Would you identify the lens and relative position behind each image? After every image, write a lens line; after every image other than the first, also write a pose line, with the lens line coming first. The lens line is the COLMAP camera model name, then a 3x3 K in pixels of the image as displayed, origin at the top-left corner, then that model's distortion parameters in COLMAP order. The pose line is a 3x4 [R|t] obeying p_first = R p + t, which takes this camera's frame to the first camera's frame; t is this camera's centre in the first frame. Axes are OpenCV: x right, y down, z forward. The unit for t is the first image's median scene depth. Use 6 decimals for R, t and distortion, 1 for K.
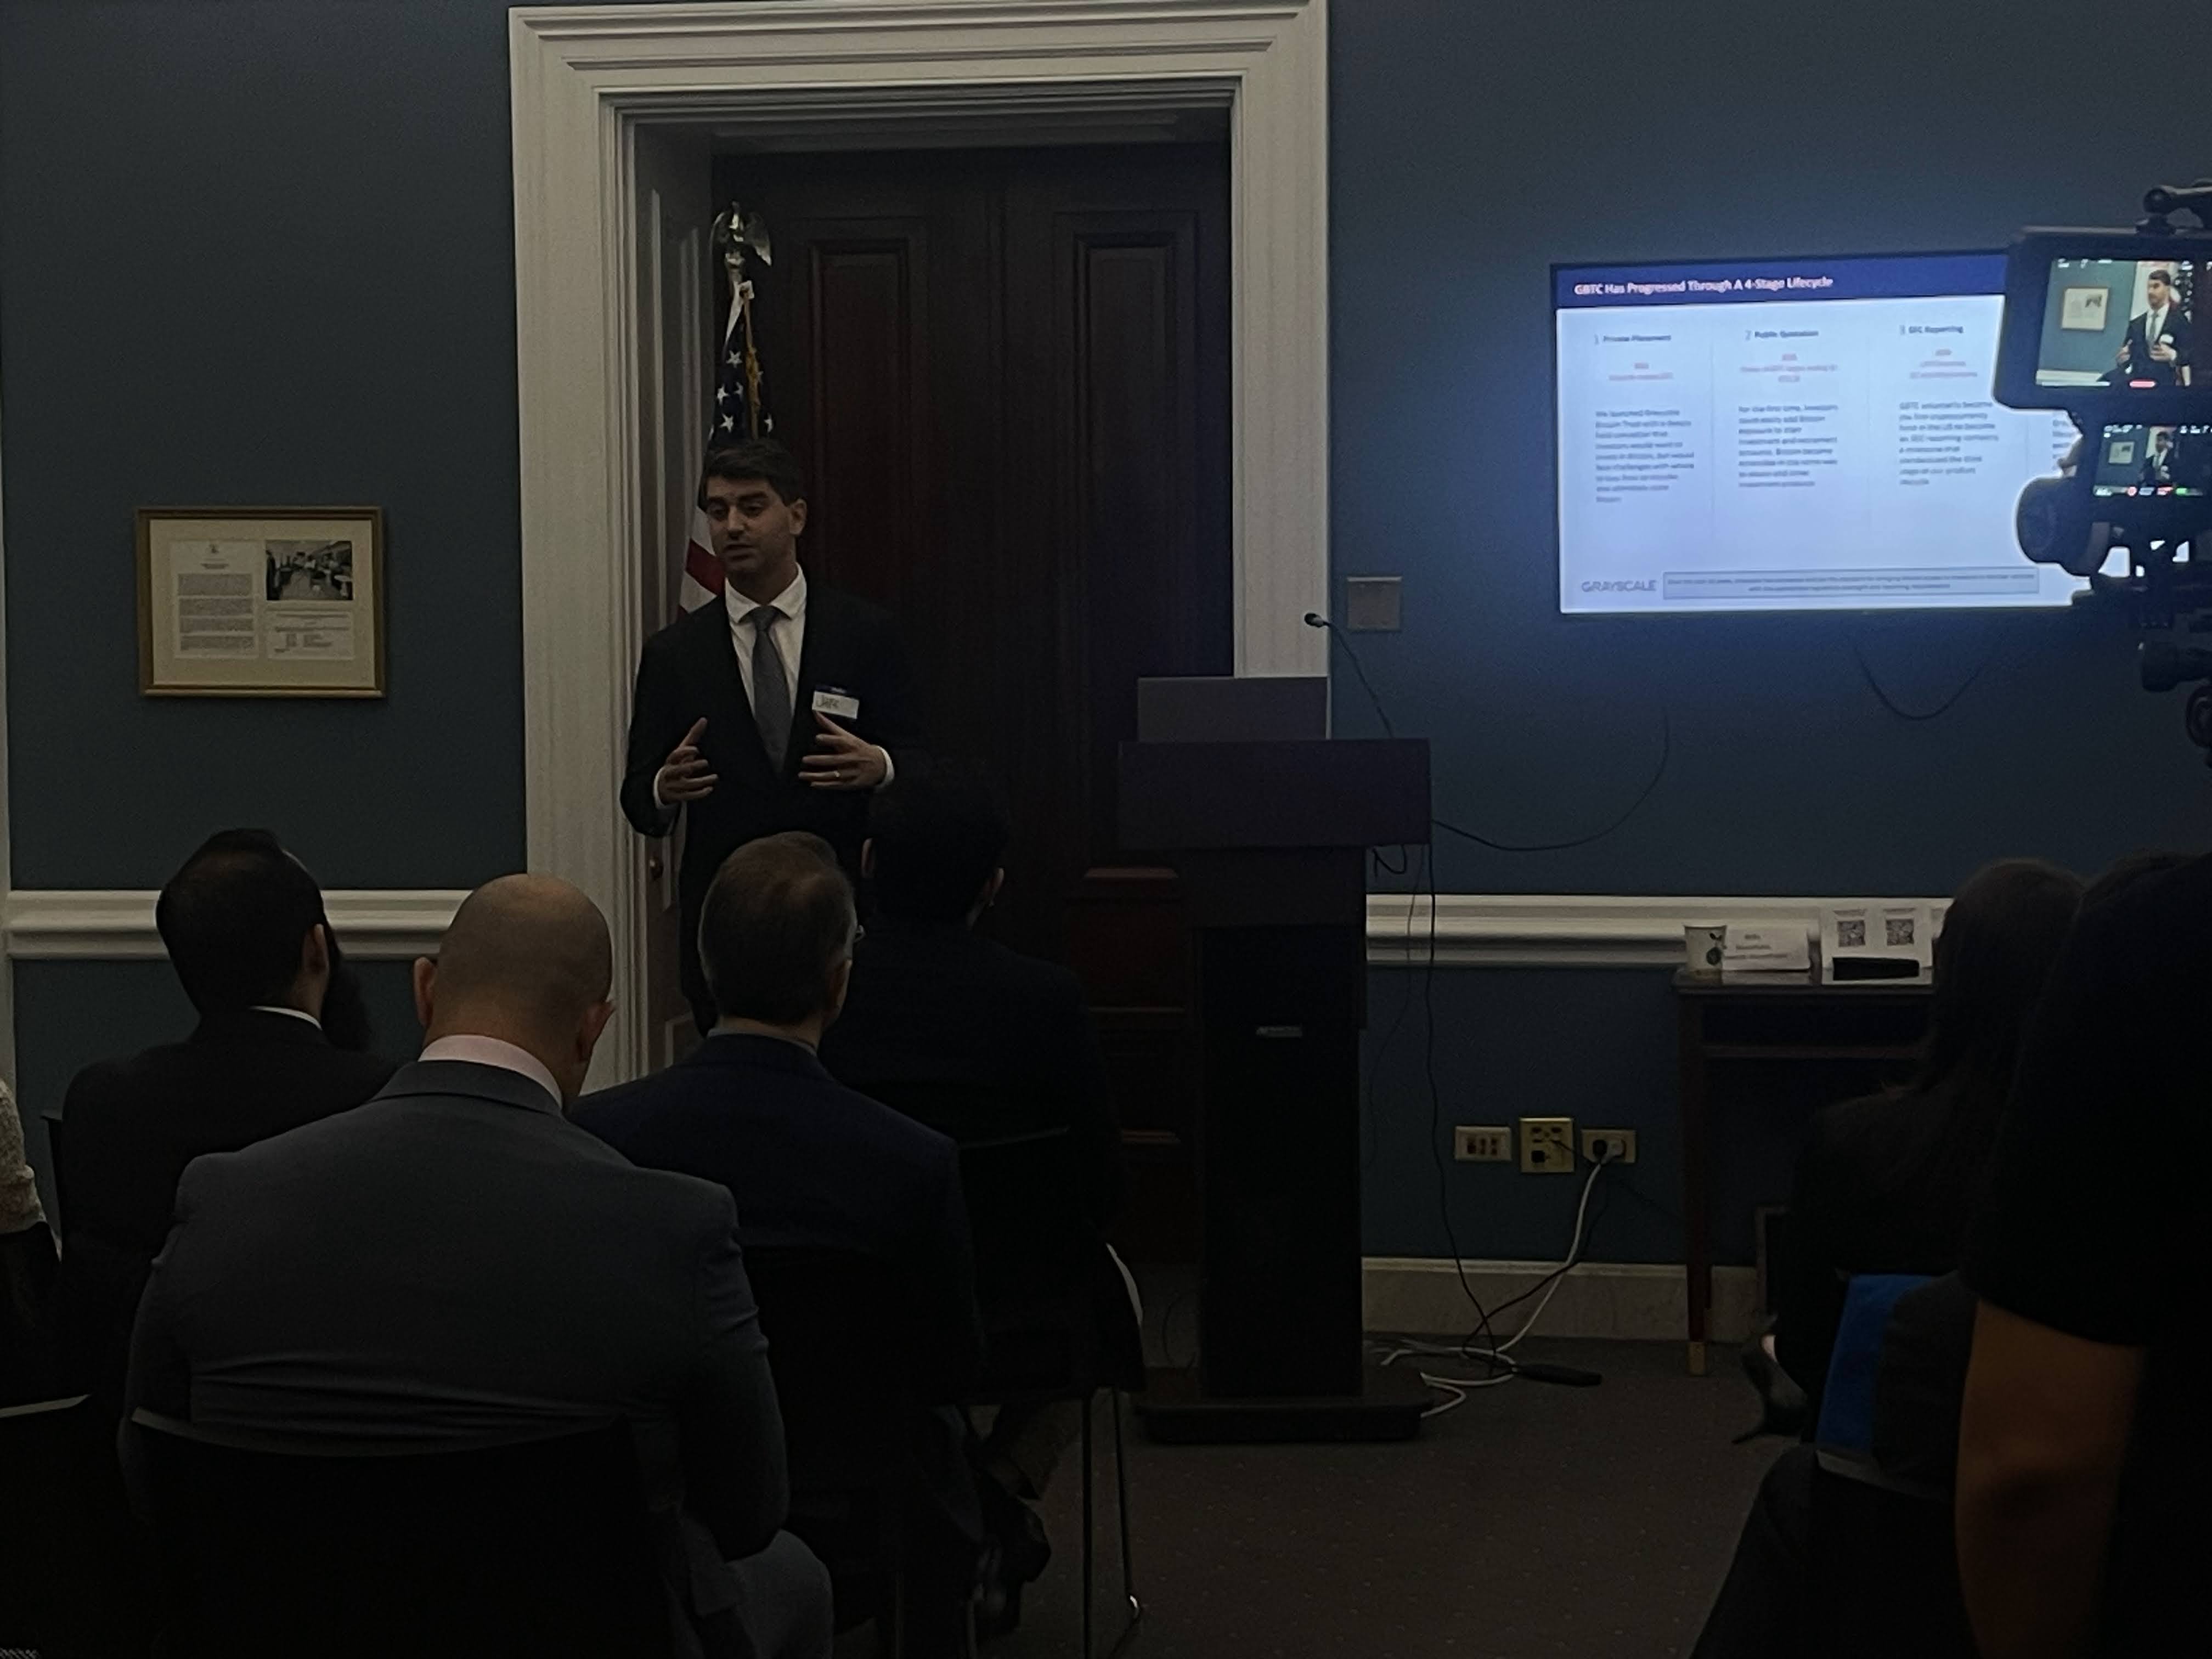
lens RADIAL K [[3944.0, 0, 1148.1], [0, 3944.0, 819.4], [0, 0, 1]] dist [0.105517, 0.083010]
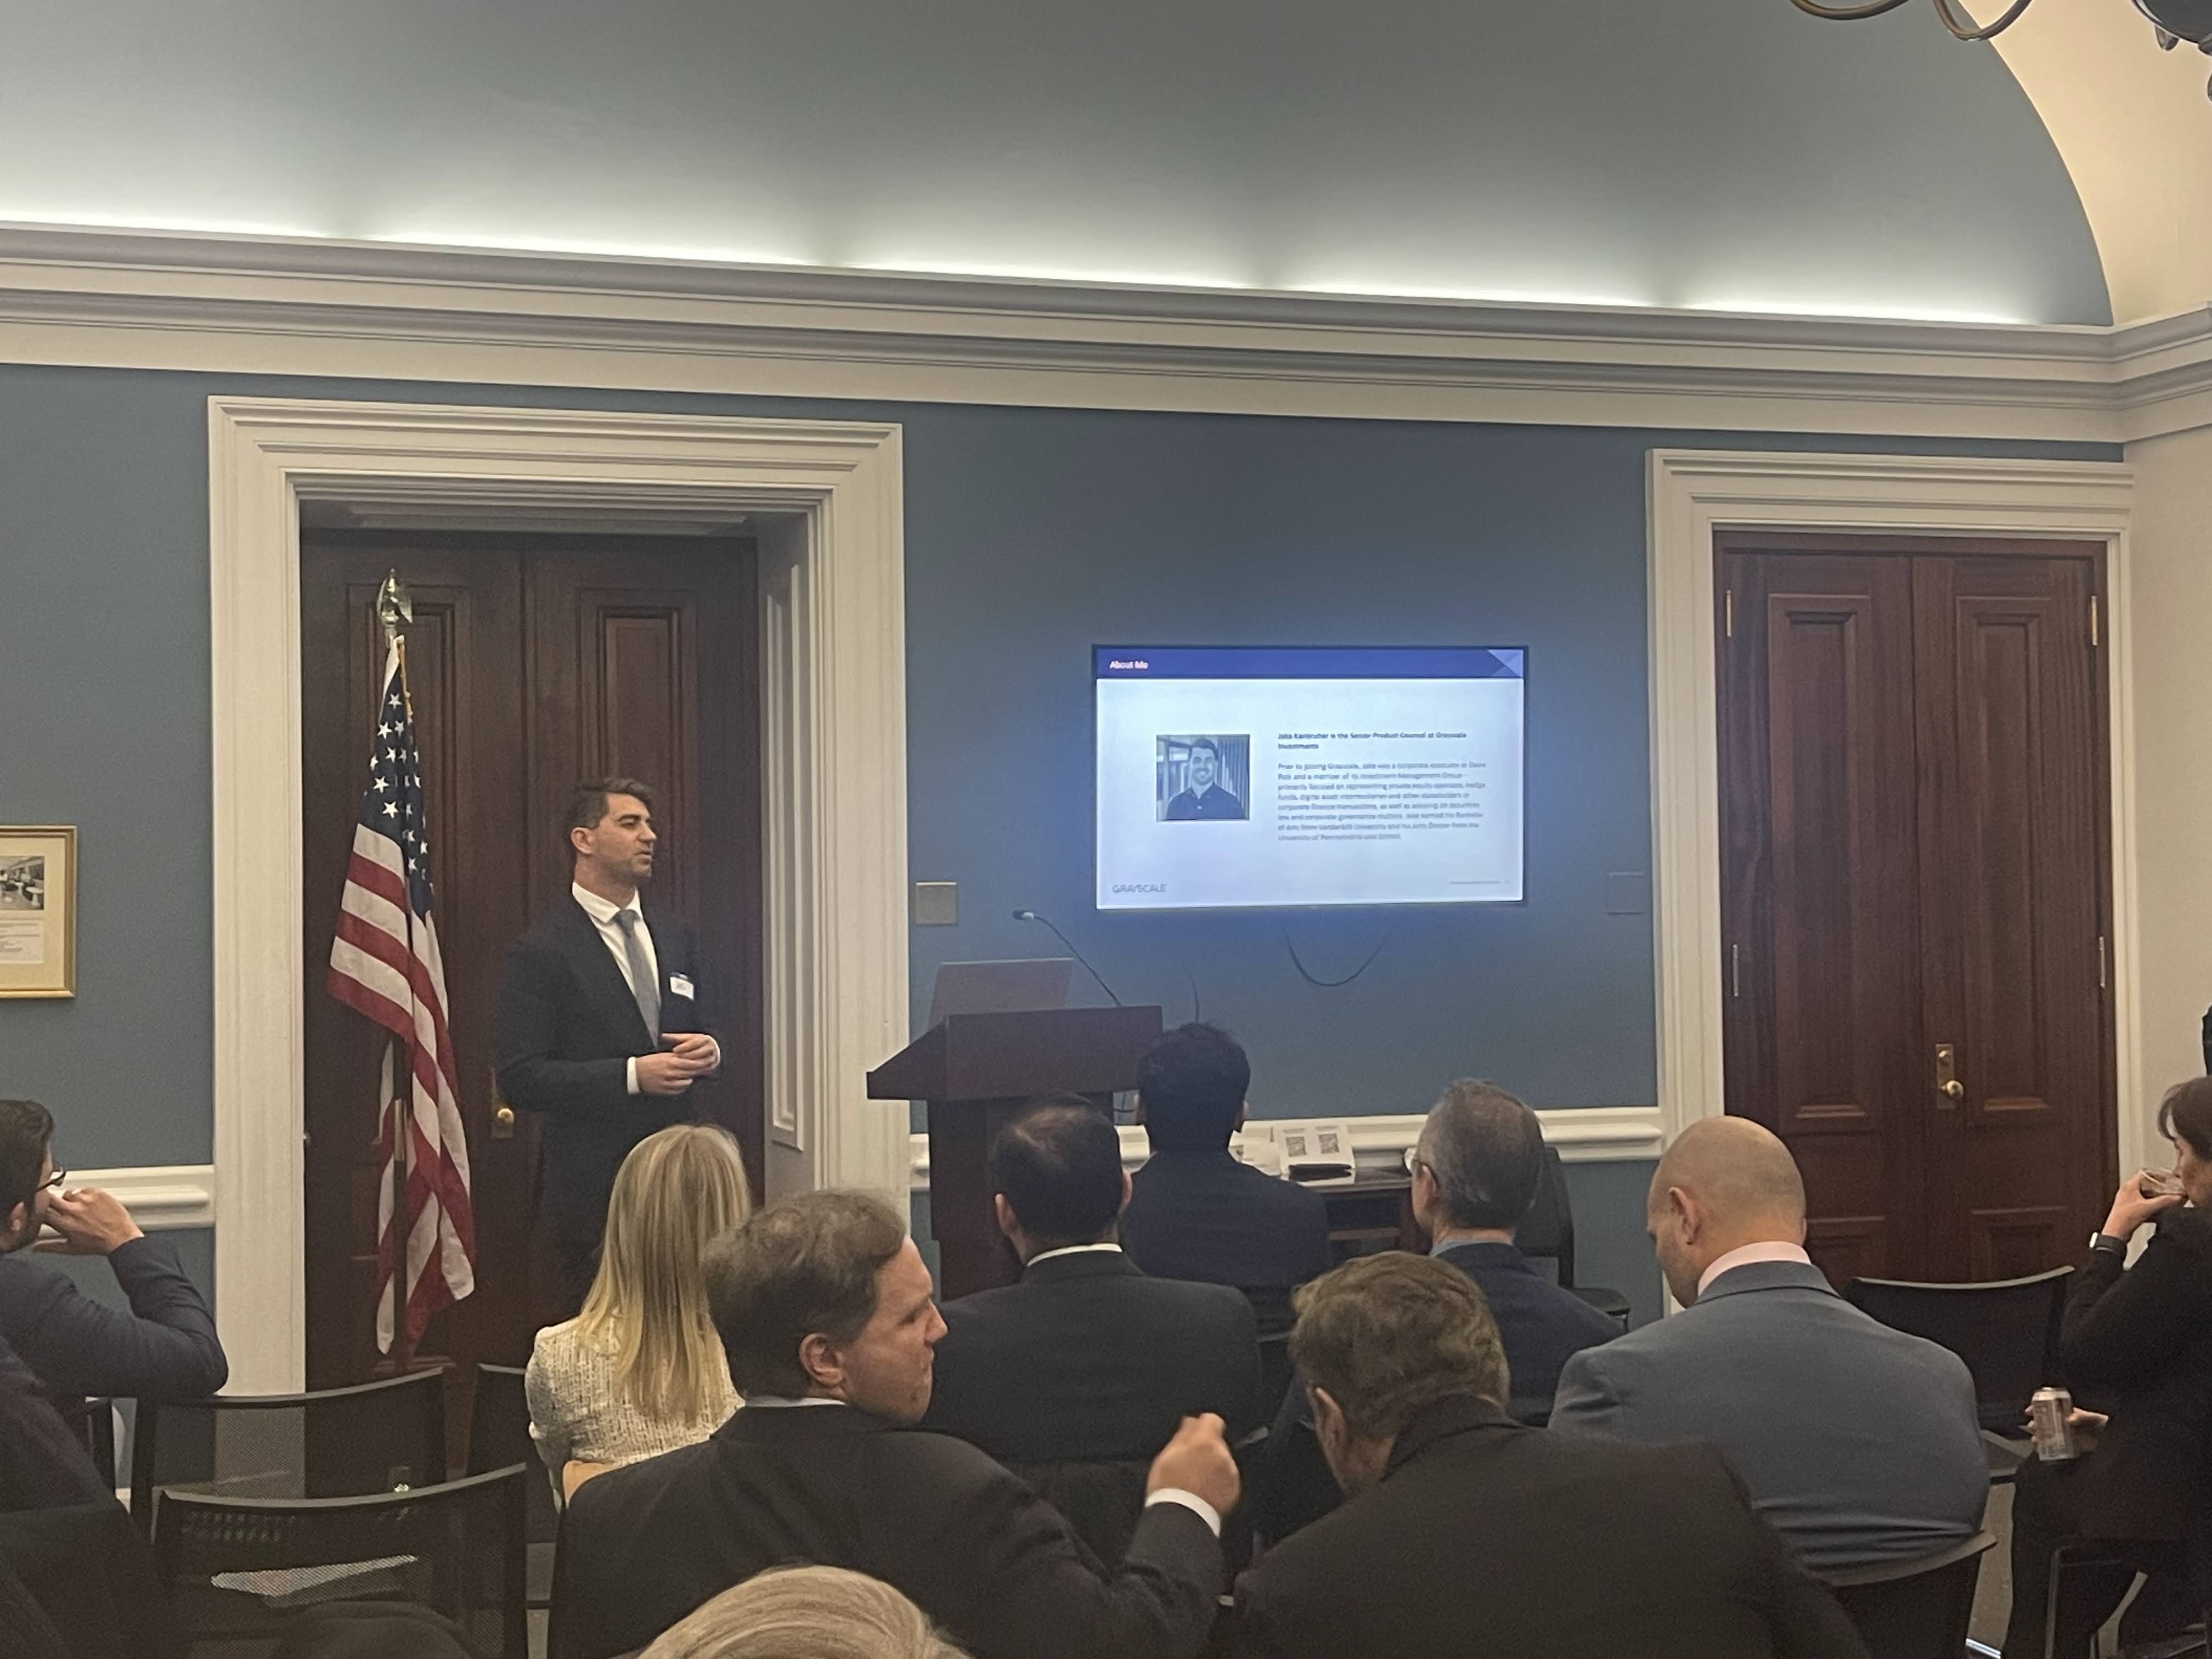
lens RADIAL K [[3234.8, 0, 928.8], [0, 3234.8, 830.4], [0, 0, 1]] dist [0.121749, -0.430698]
pose [[0.876775, 0.004012, 0.480885, -0.427558], [0.036027, 0.996607, -0.074000, -0.001178], [-0.479550, 0.082206, 0.873655, 0.085499]]
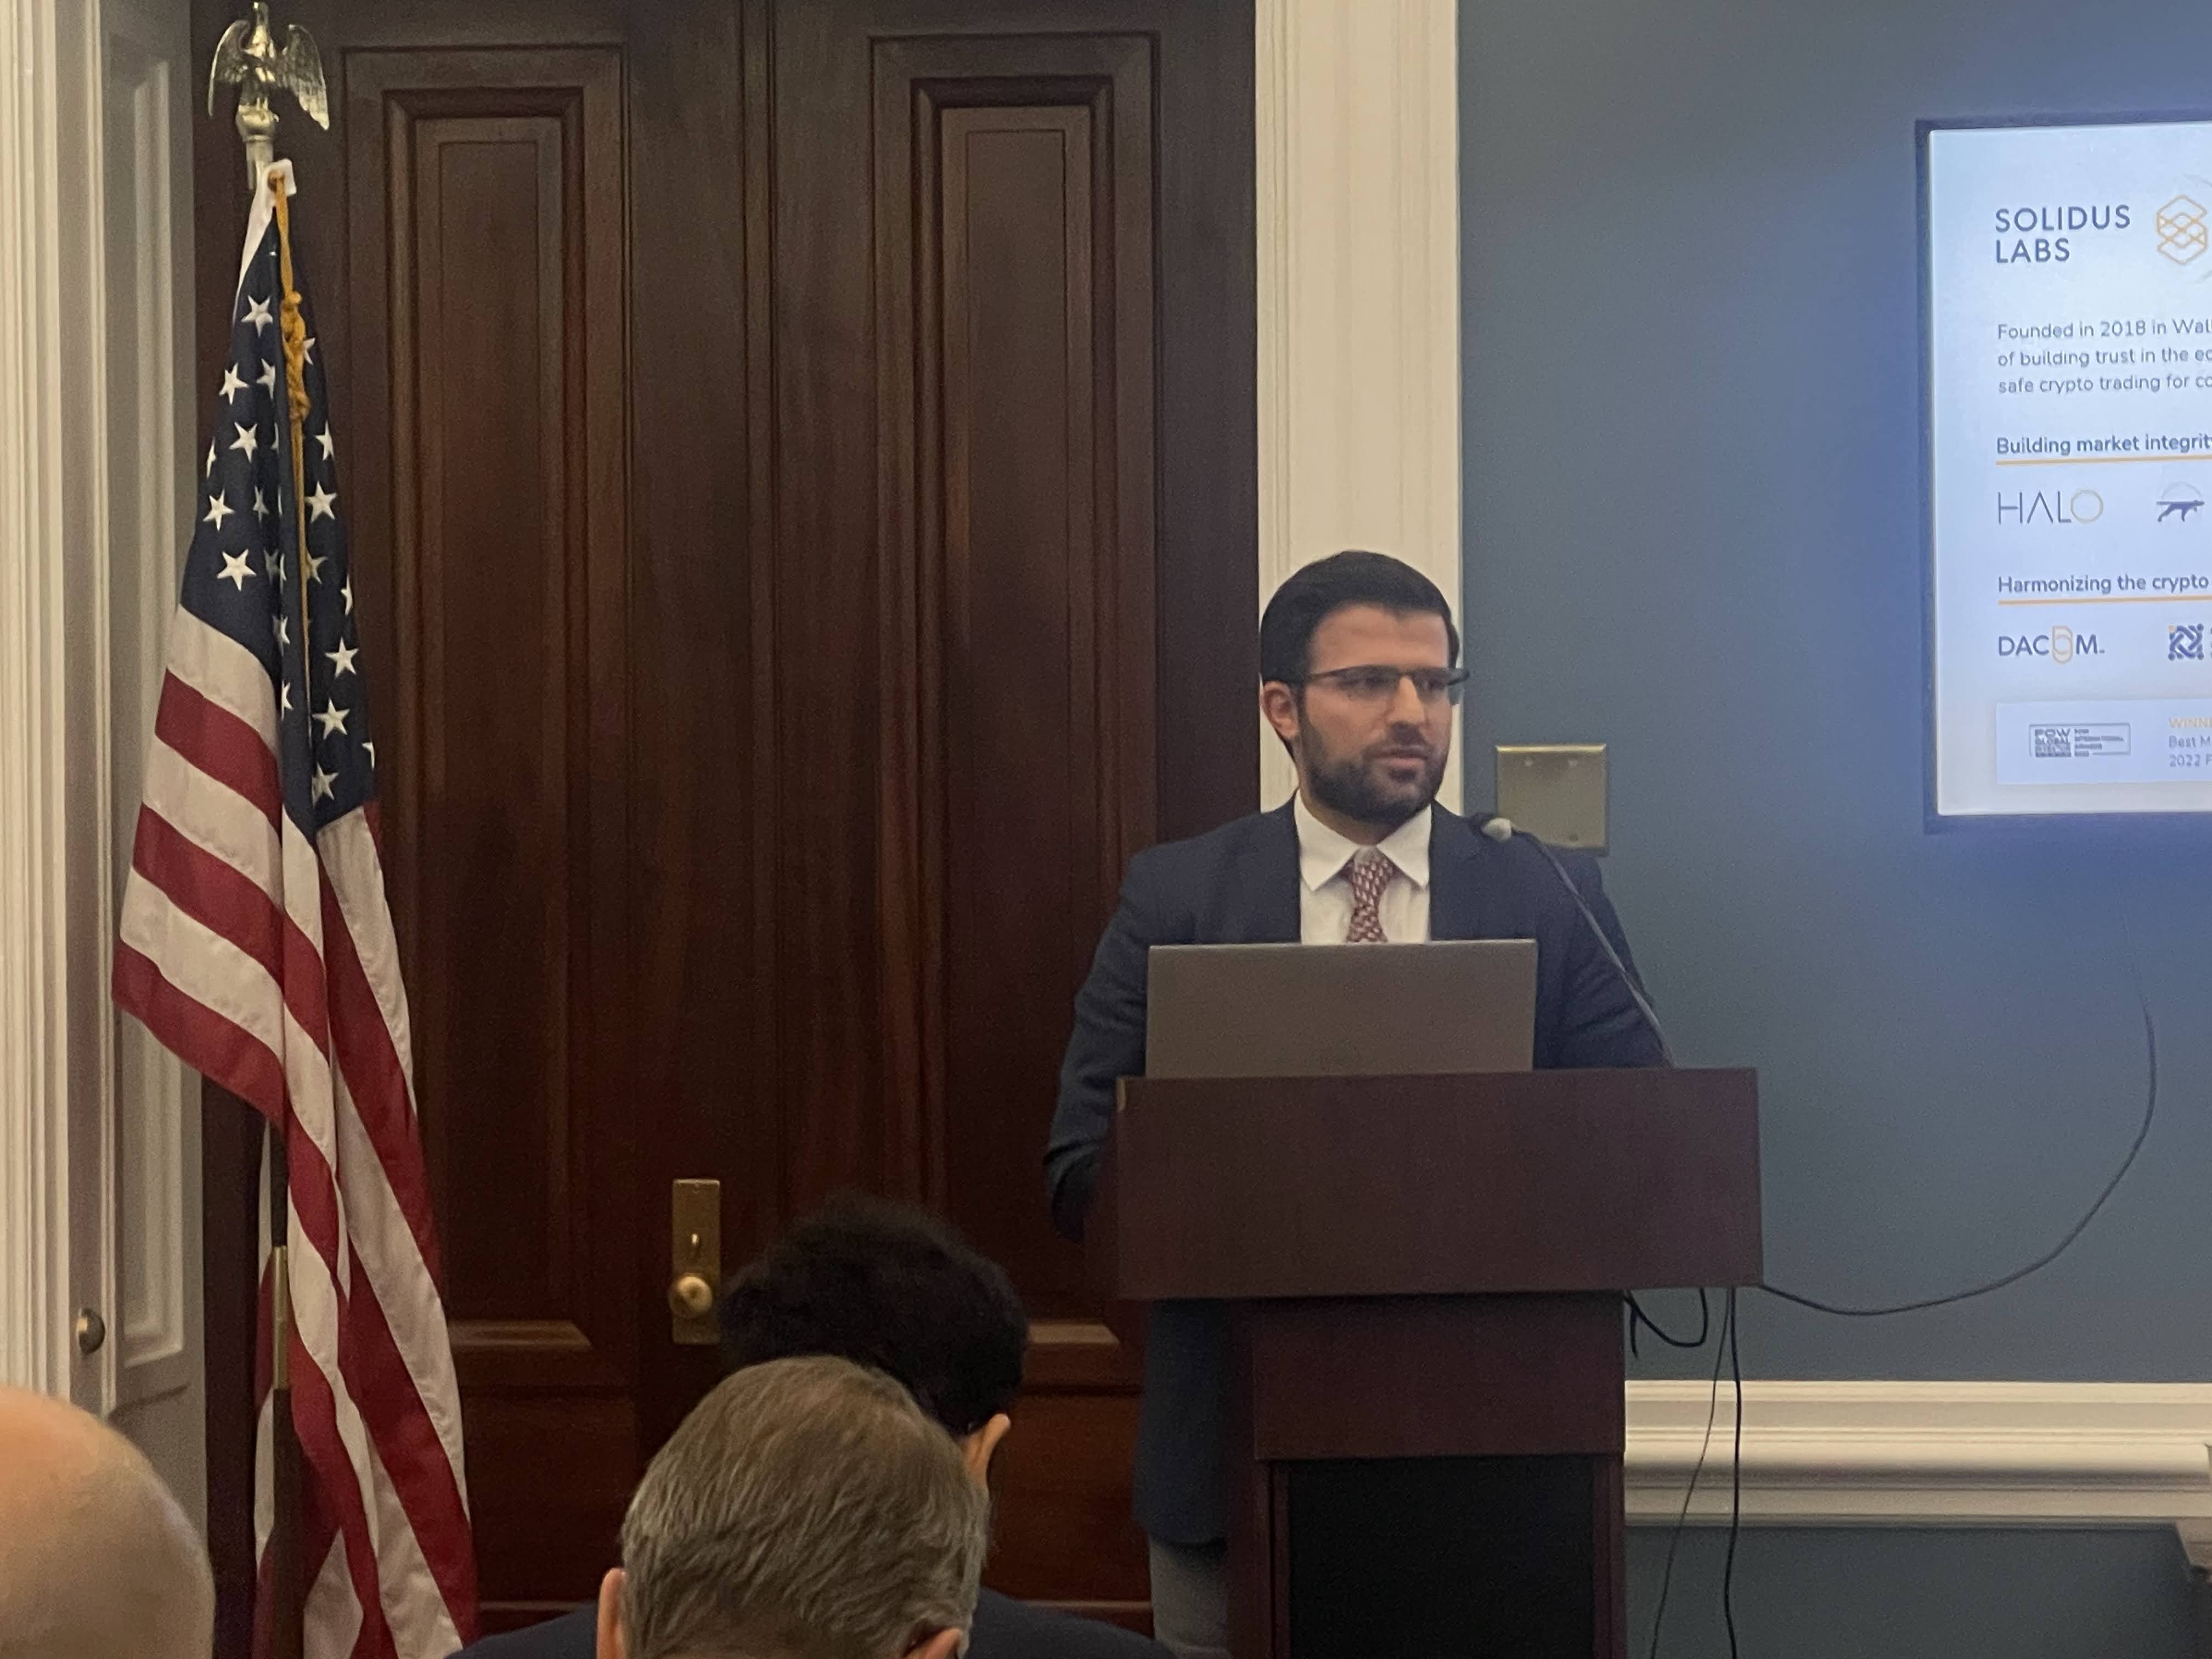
lens RADIAL K [[6981.5, 0, 1071.4], [0, 6981.5, 896.9], [0, 0, 1]] dist [0.162453, 1.322152]
pose [[0.998803, -0.001604, 0.048896, -0.045167], [0.003955, 0.998838, -0.048023, 0.000246], [-0.048762, 0.048159, 0.997649, 0.113564]]
